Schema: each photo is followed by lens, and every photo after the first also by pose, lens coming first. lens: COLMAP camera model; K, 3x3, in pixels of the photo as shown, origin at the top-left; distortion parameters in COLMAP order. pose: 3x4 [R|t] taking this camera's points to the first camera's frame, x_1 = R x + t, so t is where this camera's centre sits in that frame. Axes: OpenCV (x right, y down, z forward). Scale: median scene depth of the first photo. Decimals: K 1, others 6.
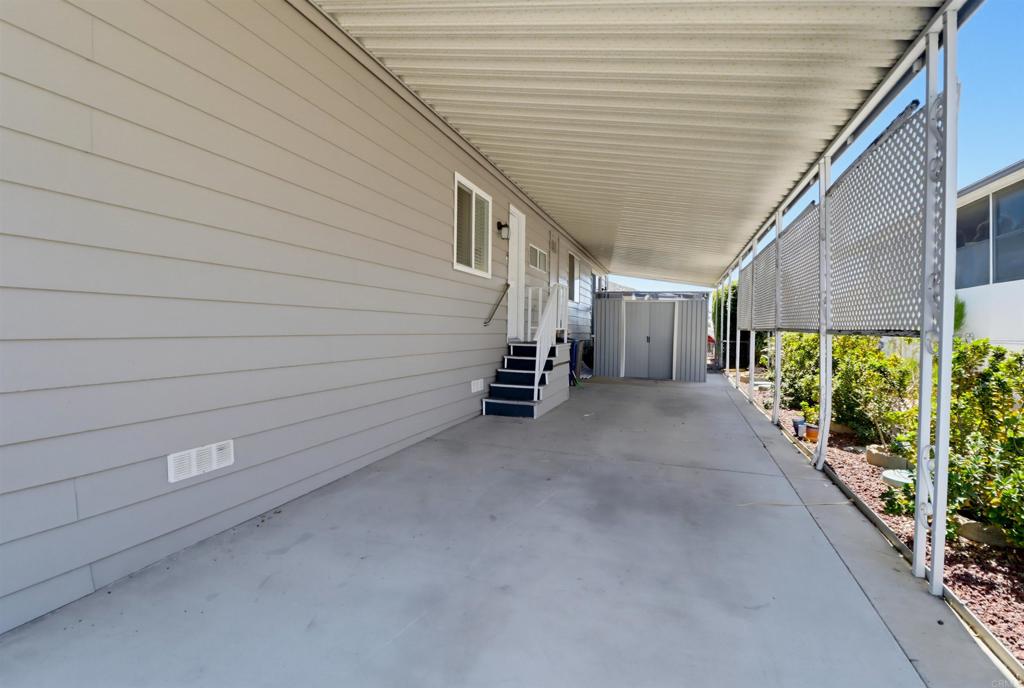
lens RADIAL K [[486.5, 0, 514.7], [0, 486.5, 341.3], [0, 0, 1]] dist [-0.004972, -0.005979]
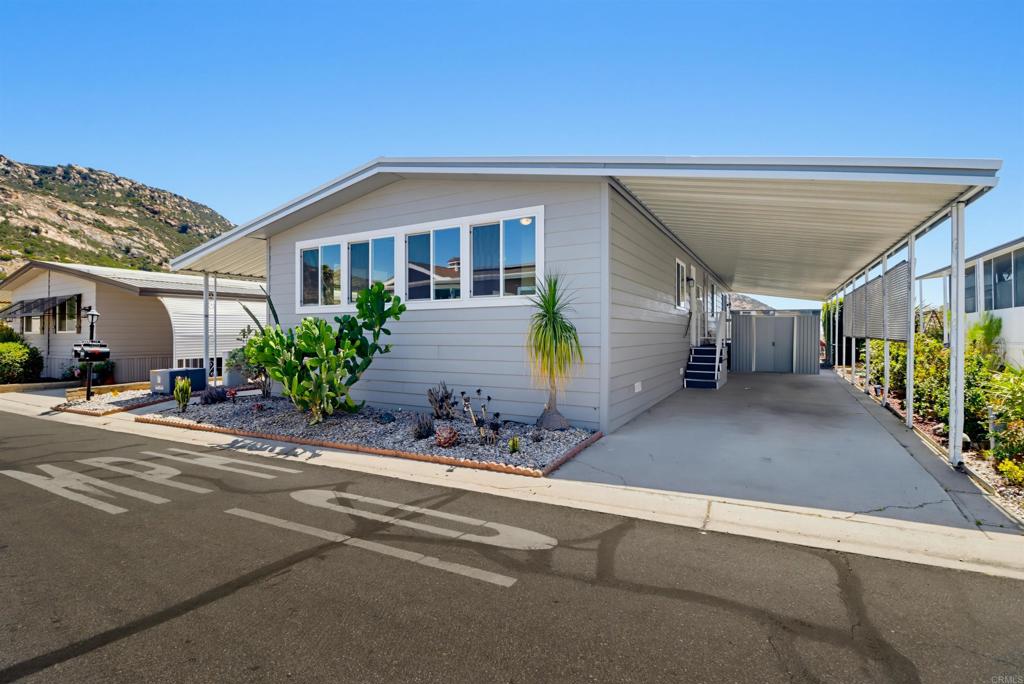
lens RADIAL K [[486.5, 0, 510.2], [0, 486.5, 341.3], [0, 0, 1]] dist [-0.004972, -0.005979]
pose [[0.983191, -0.012111, -0.182178, -0.262887], [0.009808, 0.999860, -0.013539, -0.000602], [0.182316, 0.011525, 0.983172, -0.623729]]
